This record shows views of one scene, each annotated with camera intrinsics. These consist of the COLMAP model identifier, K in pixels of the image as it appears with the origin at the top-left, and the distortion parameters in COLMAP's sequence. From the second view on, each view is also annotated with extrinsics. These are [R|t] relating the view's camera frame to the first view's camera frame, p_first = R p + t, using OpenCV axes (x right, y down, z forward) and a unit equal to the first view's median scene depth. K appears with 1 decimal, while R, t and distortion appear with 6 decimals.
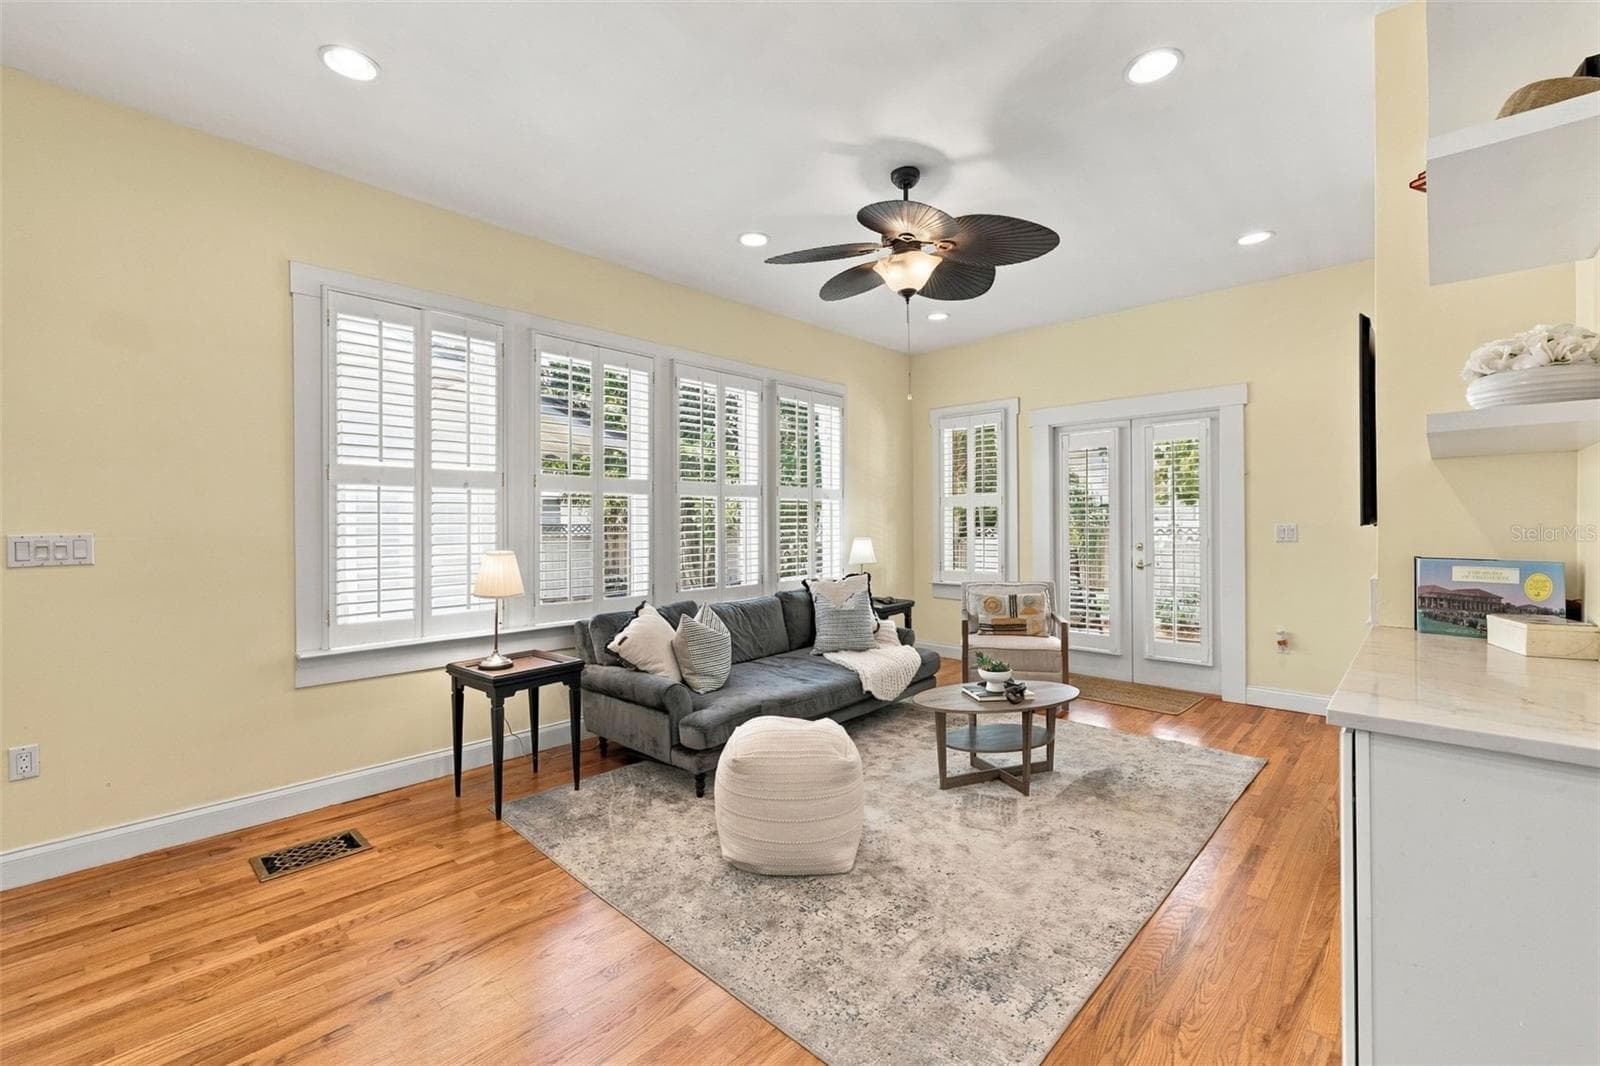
lens RADIAL K [[672.1, 0, 796.8], [0, 672.1, 520.7], [0, 0, 1]] dist [-0.002075, -0.000093]
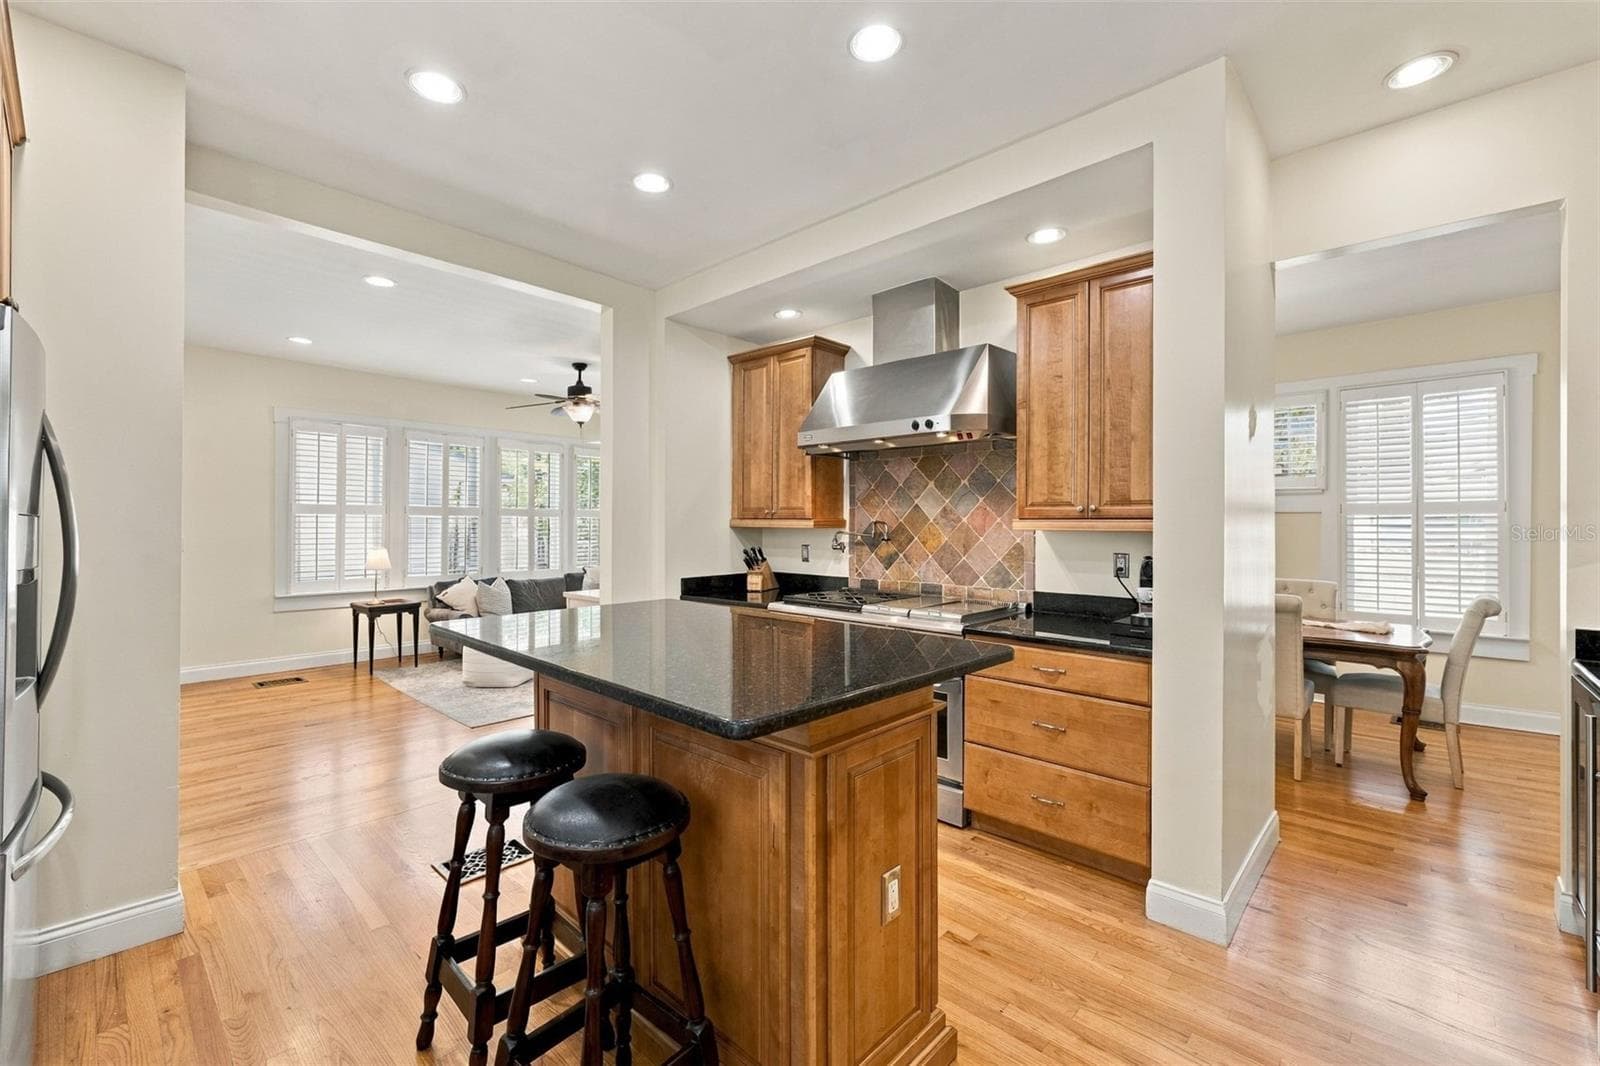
lens RADIAL K [[672.1, 0, 796.8], [0, 672.1, 520.7], [0, 0, 1]] dist [-0.002075, -0.000093]
pose [[0.999709, 0.011532, 0.021167, 0.770050], [-0.011544, 0.999933, 0.000464, -0.049786], [-0.021160, -0.000709, 0.999776, -1.040036]]
